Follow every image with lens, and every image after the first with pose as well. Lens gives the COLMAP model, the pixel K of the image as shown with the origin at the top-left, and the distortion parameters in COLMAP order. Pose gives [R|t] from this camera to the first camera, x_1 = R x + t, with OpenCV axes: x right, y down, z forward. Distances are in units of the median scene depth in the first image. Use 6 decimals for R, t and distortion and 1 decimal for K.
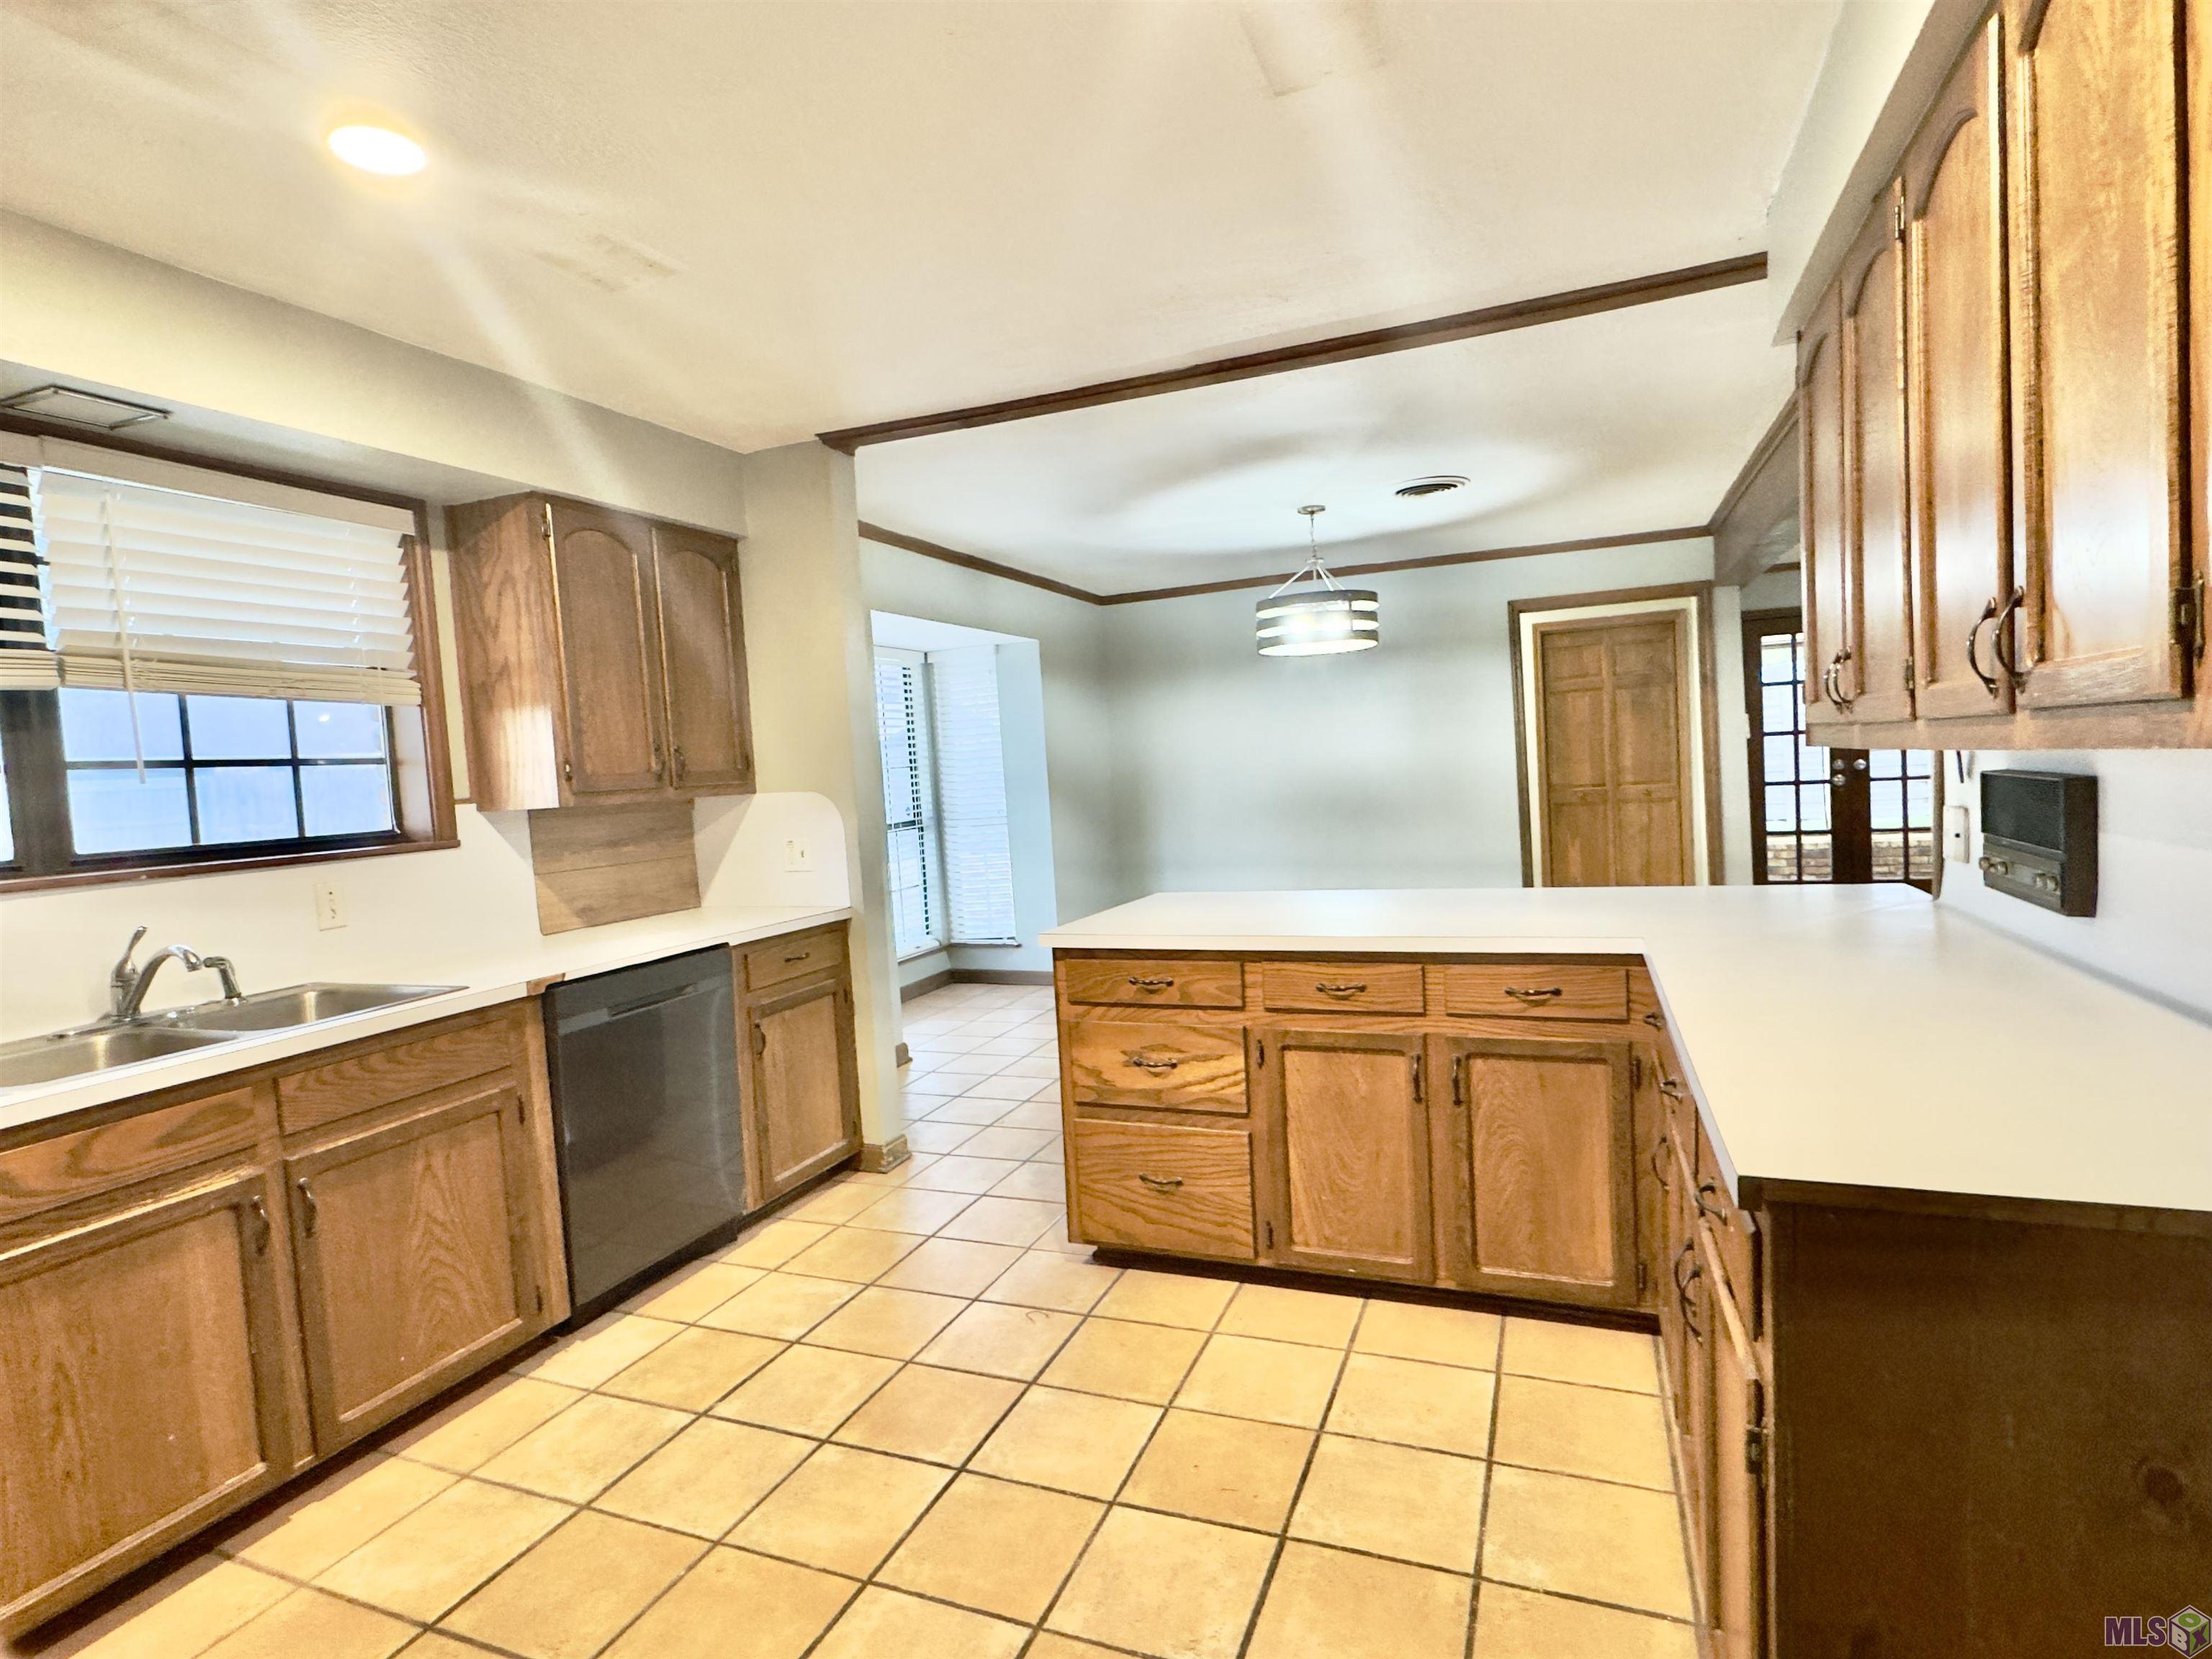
lens RADIAL K [[1132.8, 0, 1104.1], [0, 1132.8, 828.3], [0, 0, 1]] dist [0.003327, 0.000104]
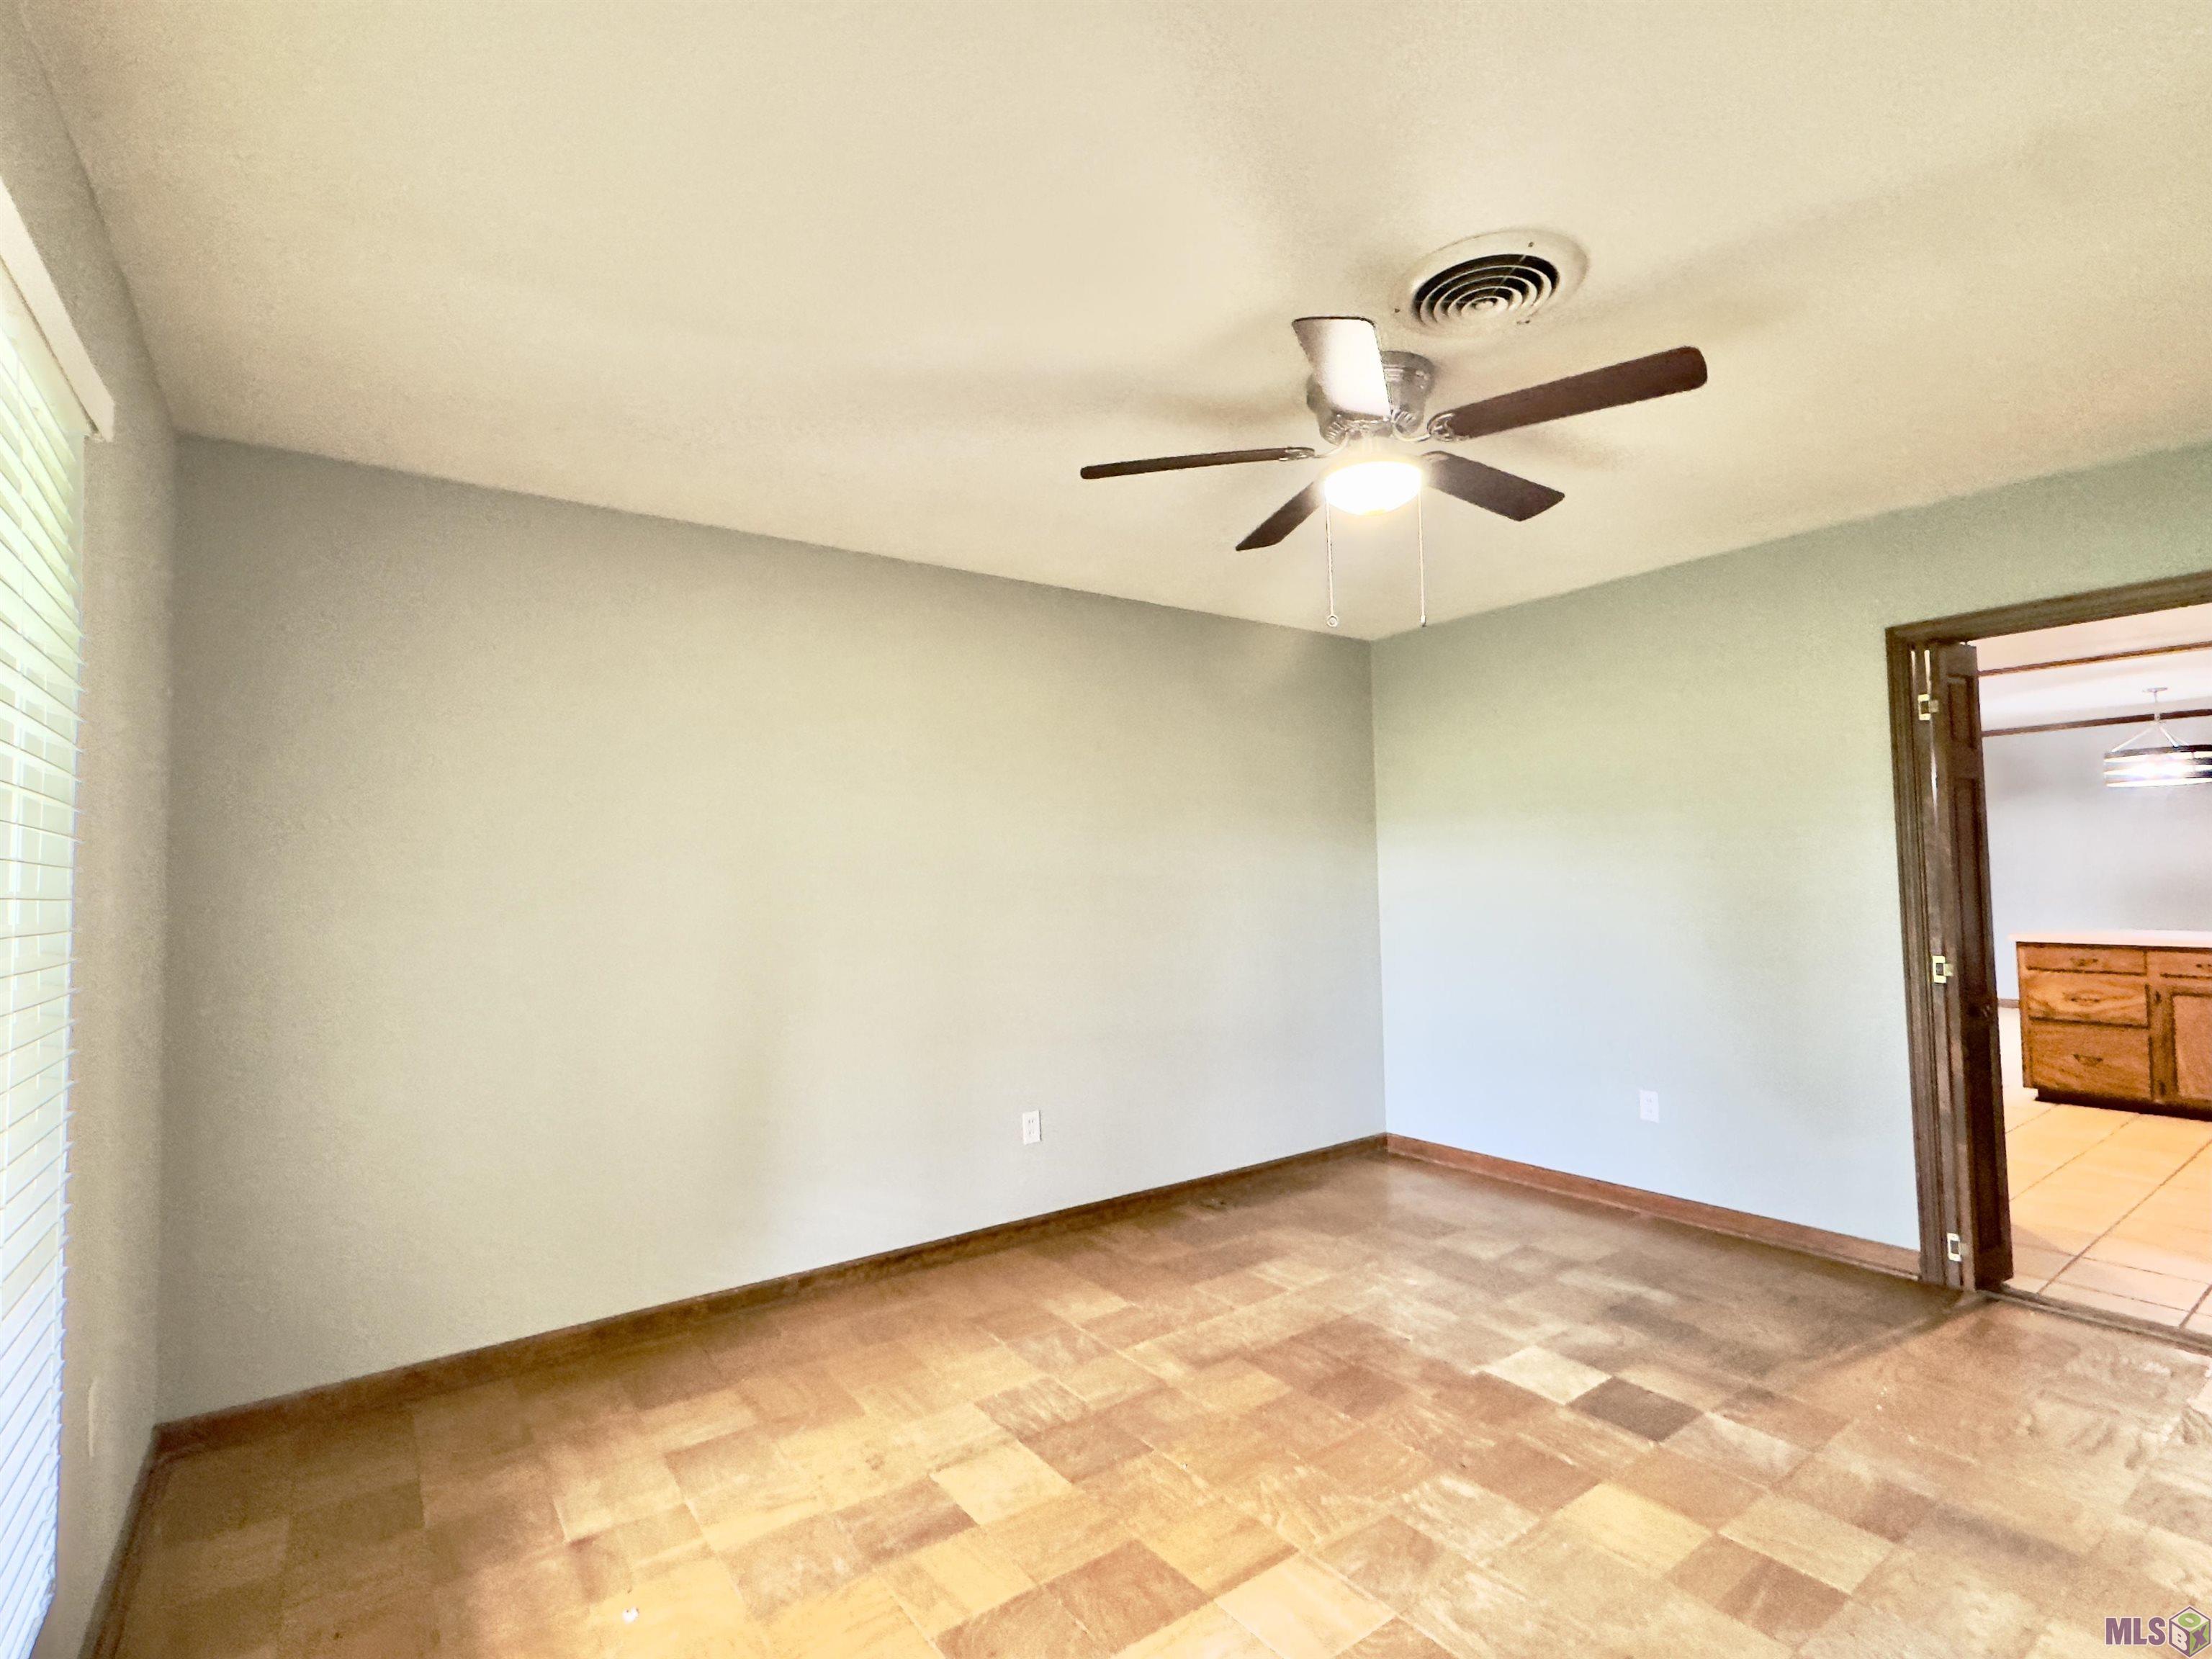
lens RADIAL K [[1045.5, 0, 1104.0], [0, 1045.5, 840.3], [0, 0, 1]] dist [-0.000188, -0.000359]
pose [[0.843681, 0.025694, -0.536229, -0.461702], [-0.067628, 0.995984, -0.058679, 0.154321], [0.532568, 0.085770, 0.842030, -1.628581]]
